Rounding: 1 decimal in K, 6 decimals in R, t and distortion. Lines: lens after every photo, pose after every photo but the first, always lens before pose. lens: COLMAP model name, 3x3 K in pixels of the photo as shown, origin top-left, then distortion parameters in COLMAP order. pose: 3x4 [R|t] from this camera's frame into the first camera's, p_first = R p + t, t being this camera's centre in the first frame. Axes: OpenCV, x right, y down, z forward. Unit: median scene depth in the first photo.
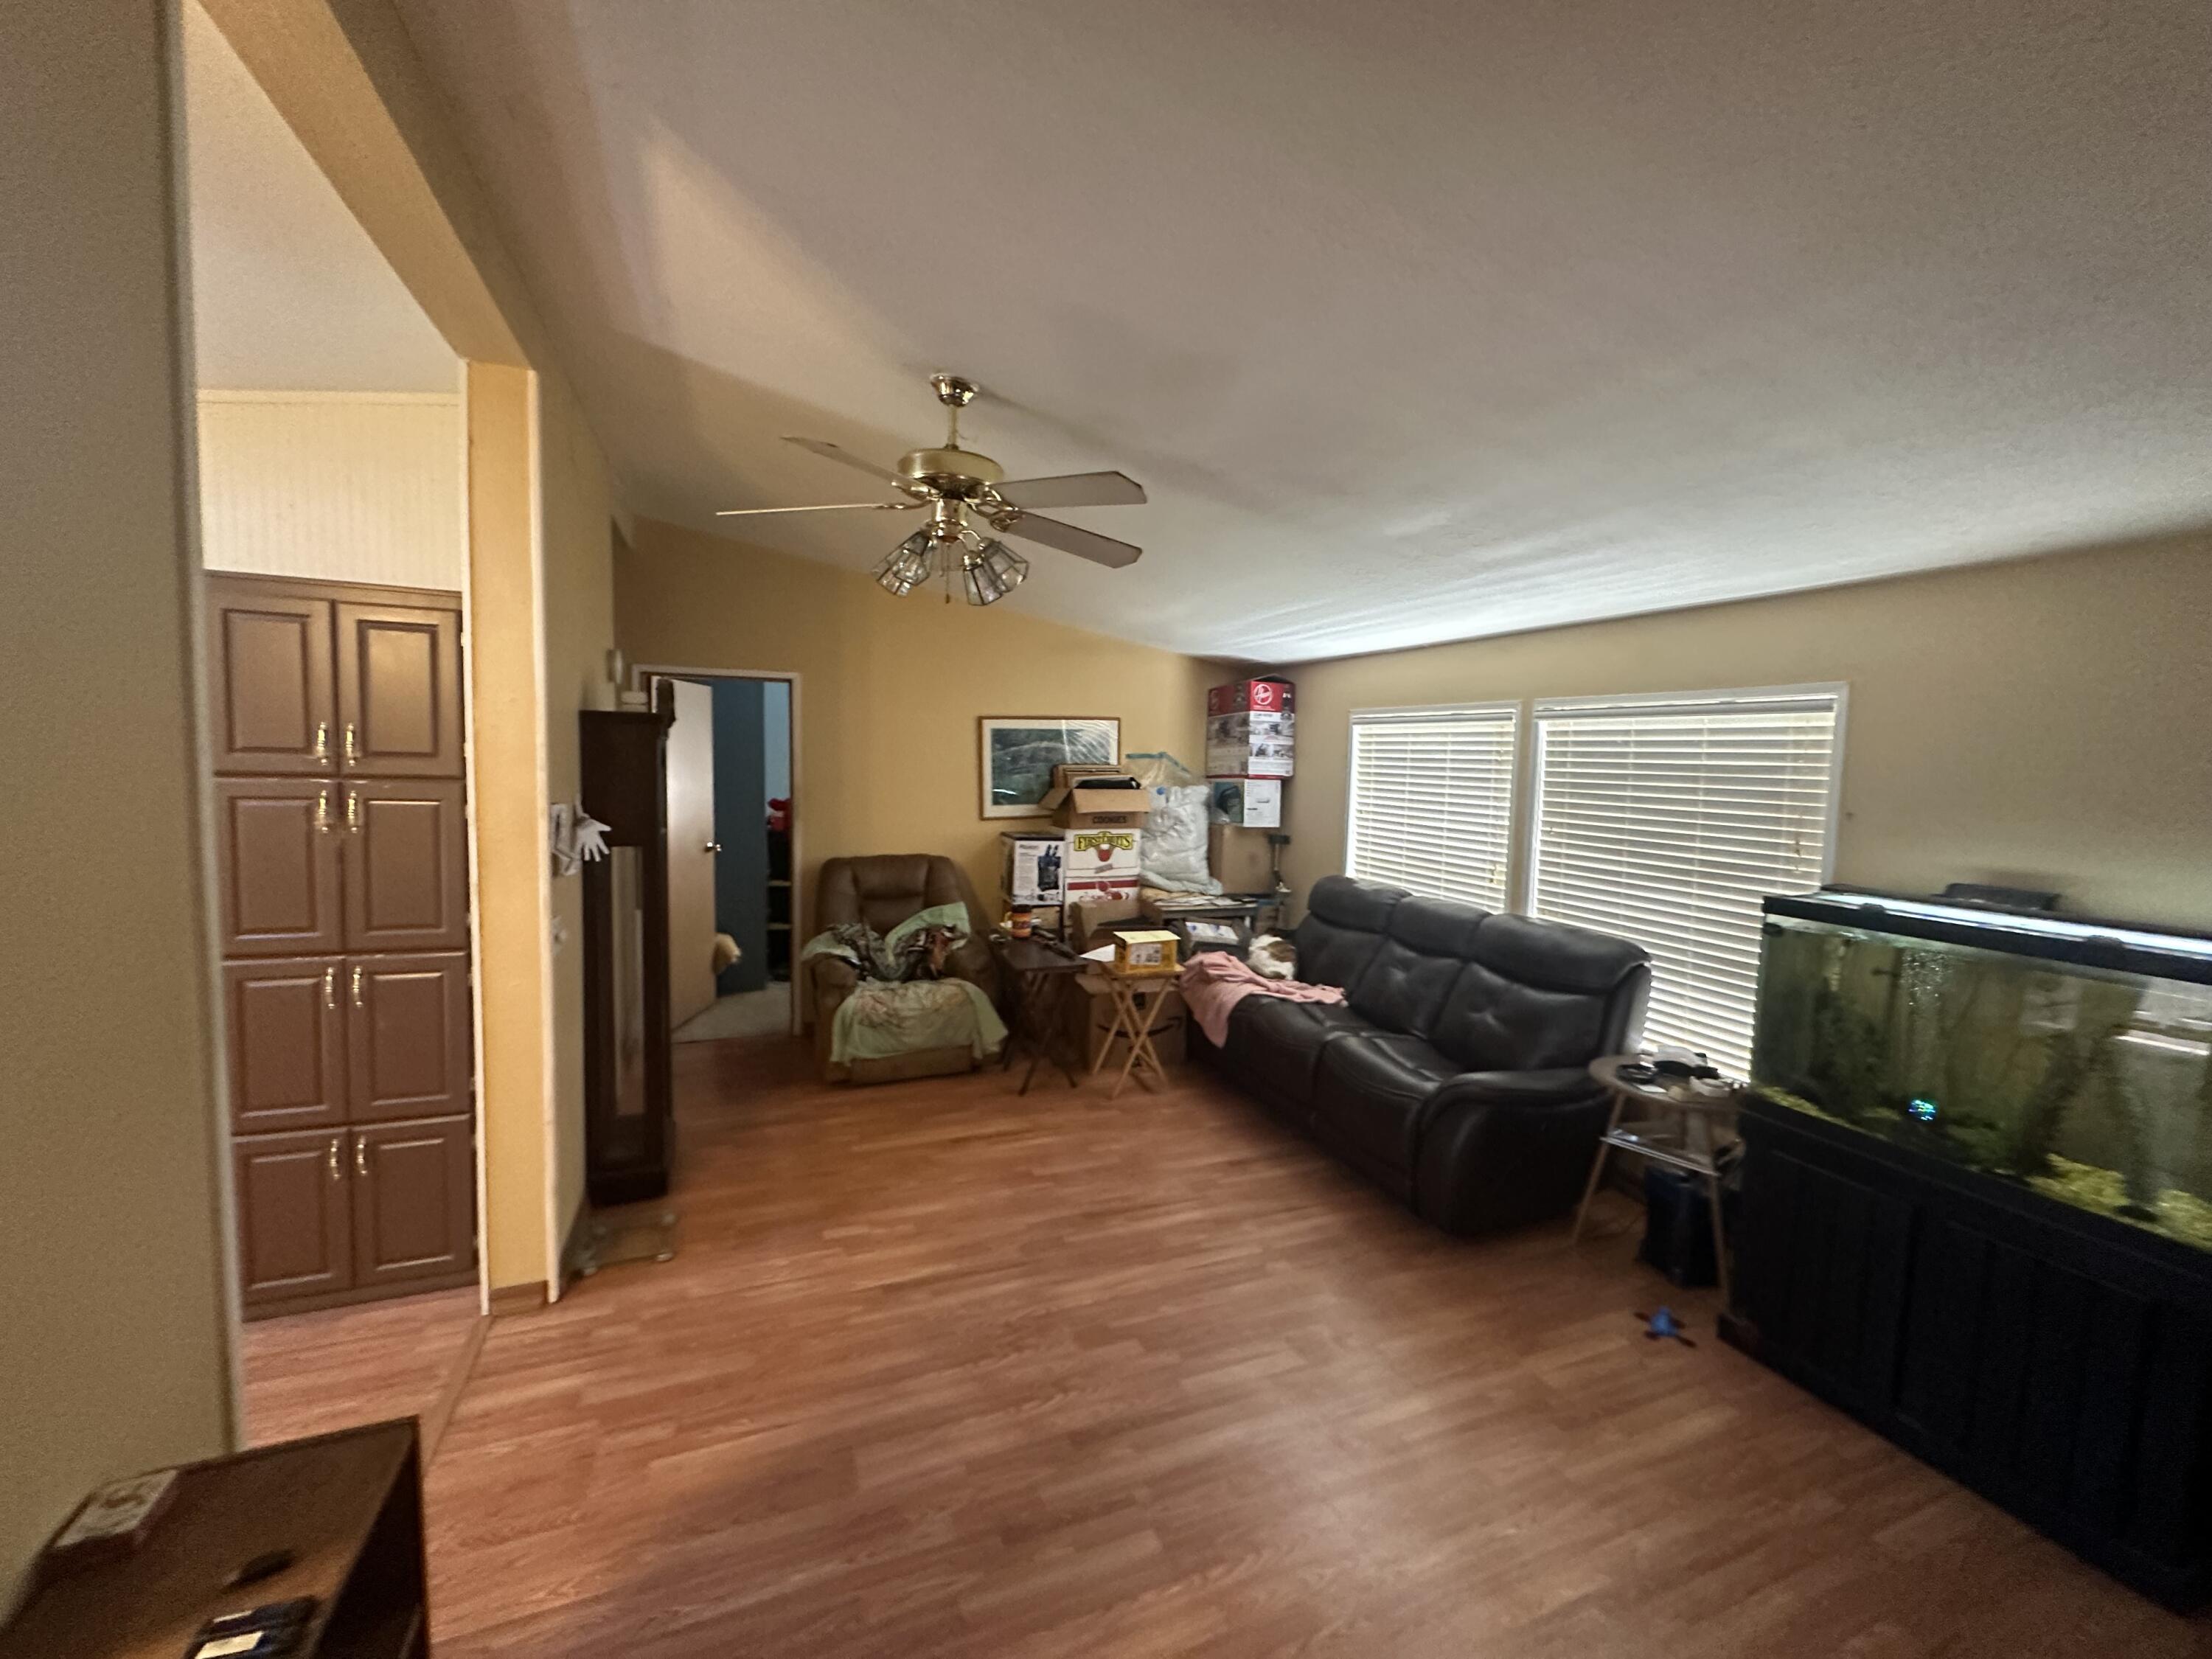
lens RADIAL K [[882.1, 0, 1105.4], [0, 882.1, 828.6], [0, 0, 1]] dist [-0.002895, 0.000288]
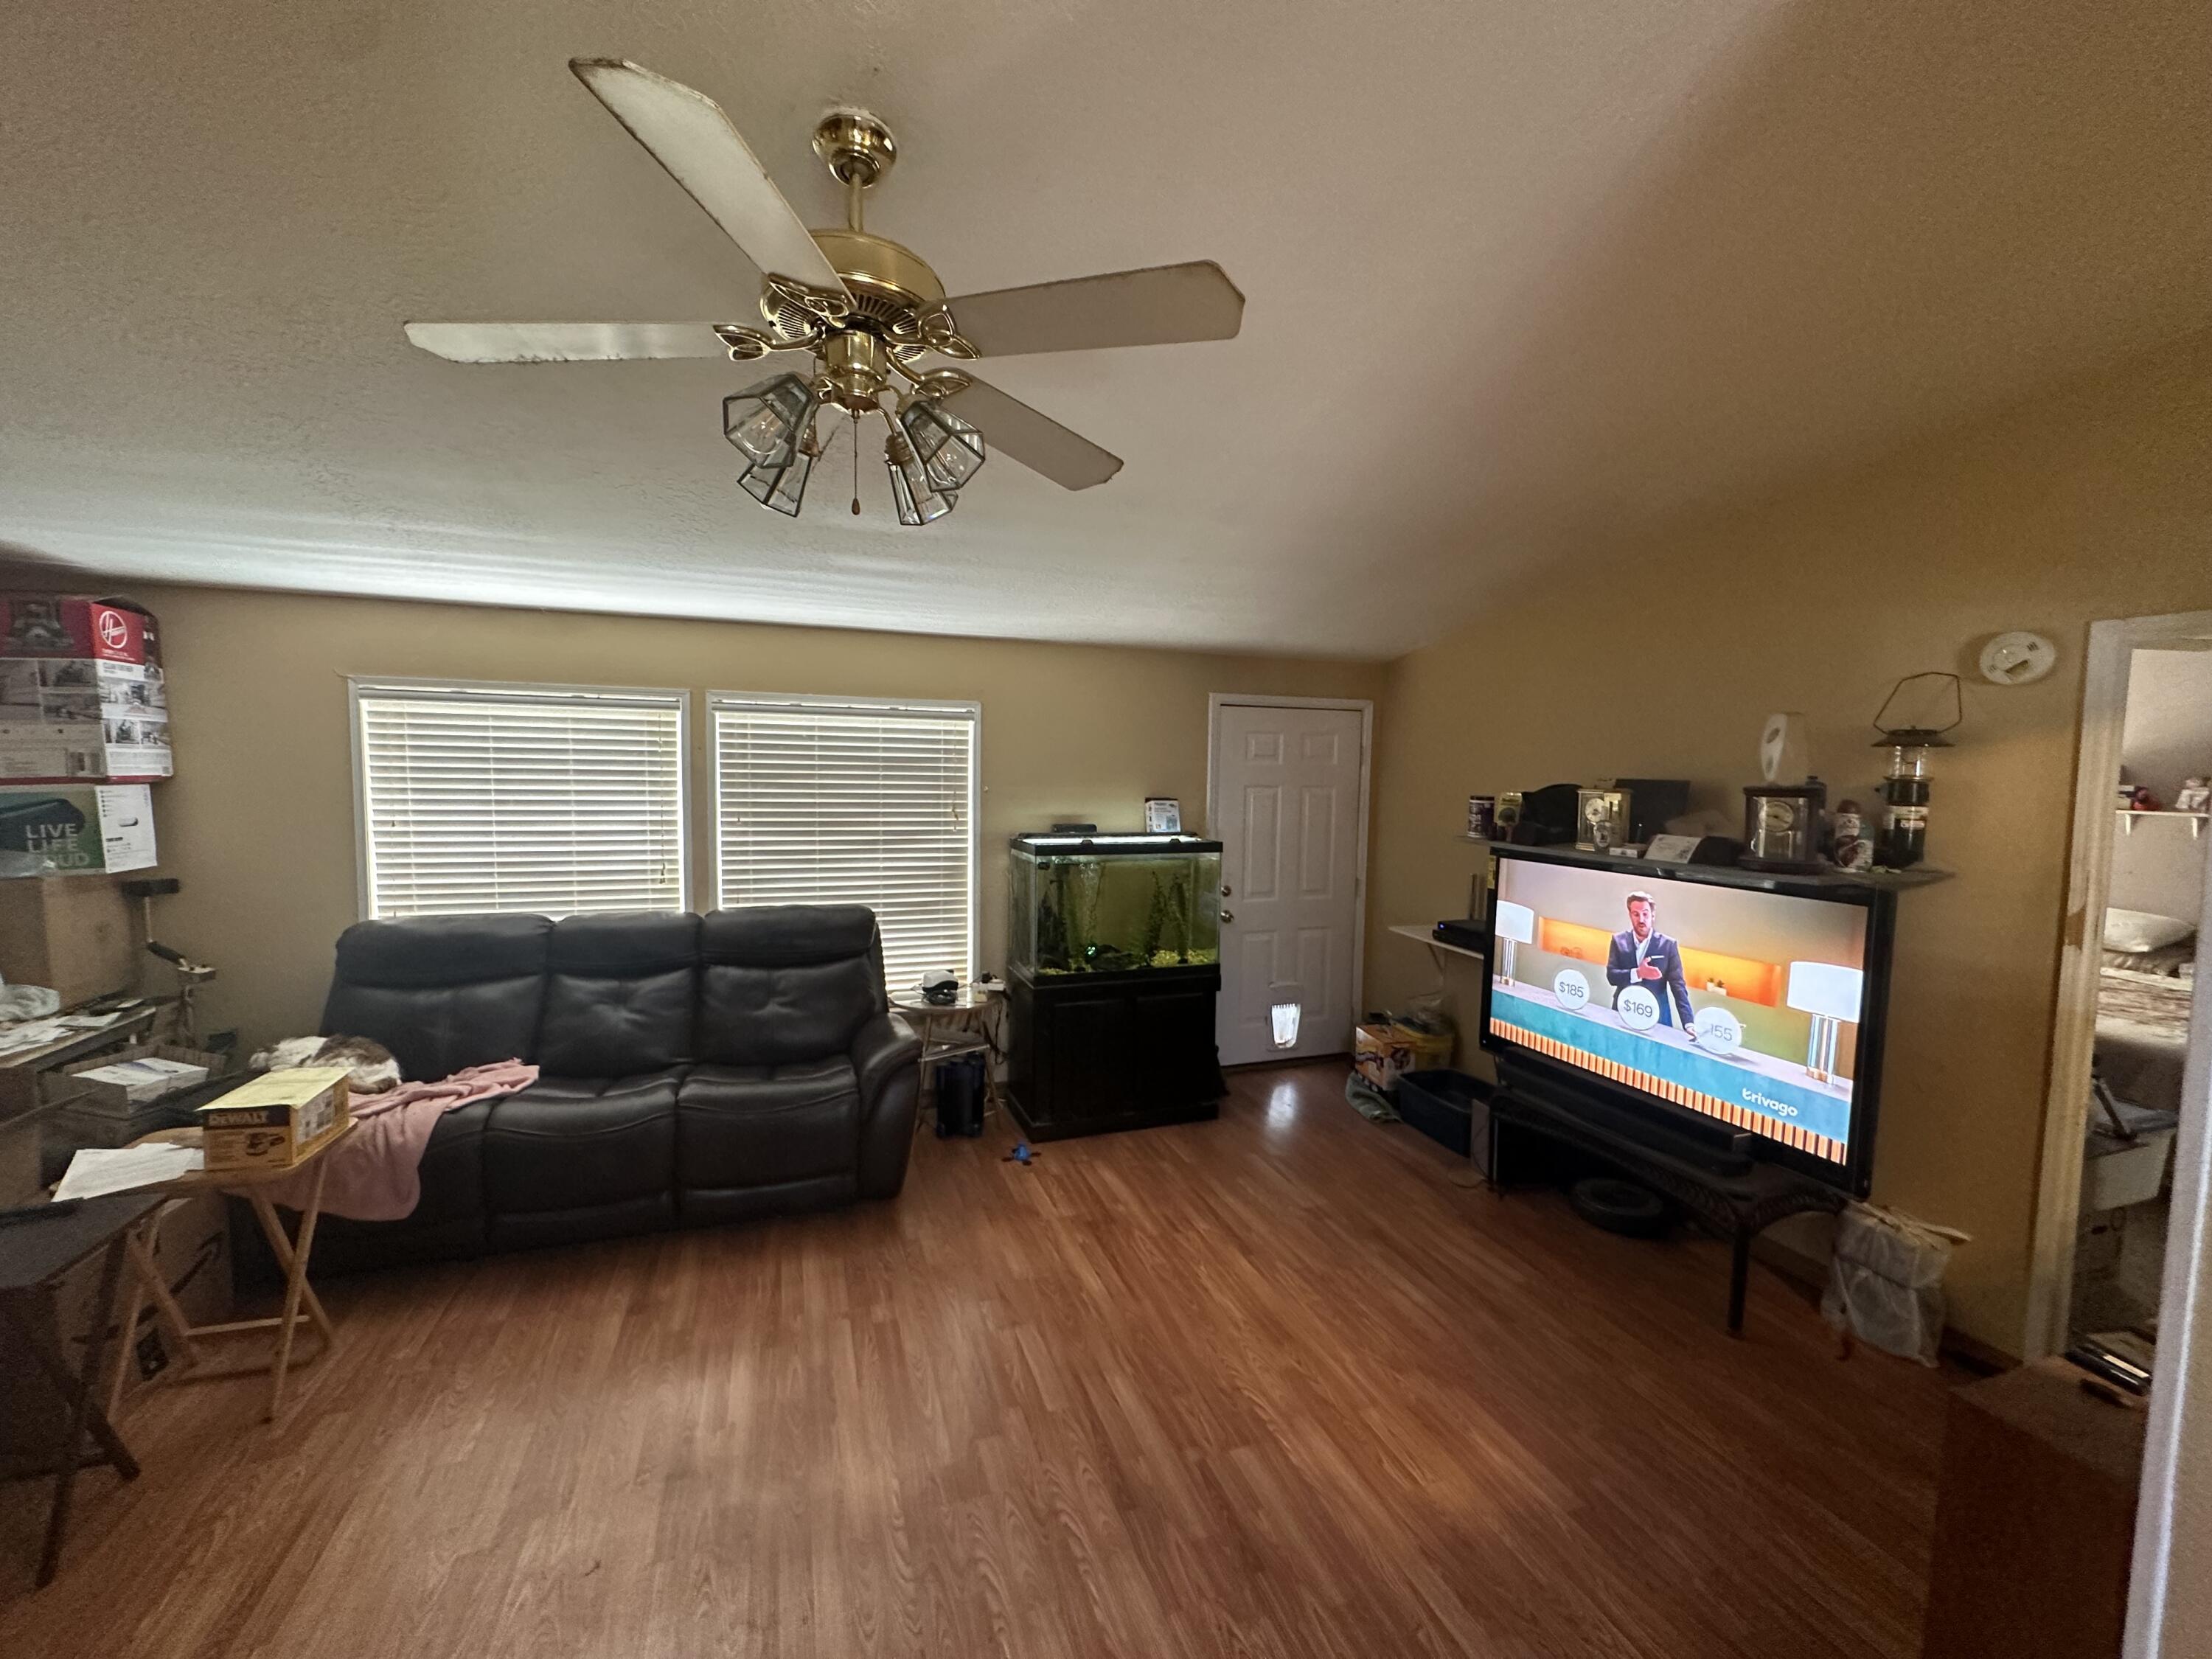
lens RADIAL K [[882.1, 0, 1104.3], [0, 882.1, 827.9], [0, 0, 1]] dist [-0.002895, 0.000288]
pose [[0.045577, -0.095325, 0.994402, -0.492332], [0.067334, 0.993466, 0.092149, -0.054936], [-0.996689, 0.062757, 0.051697, 0.518311]]
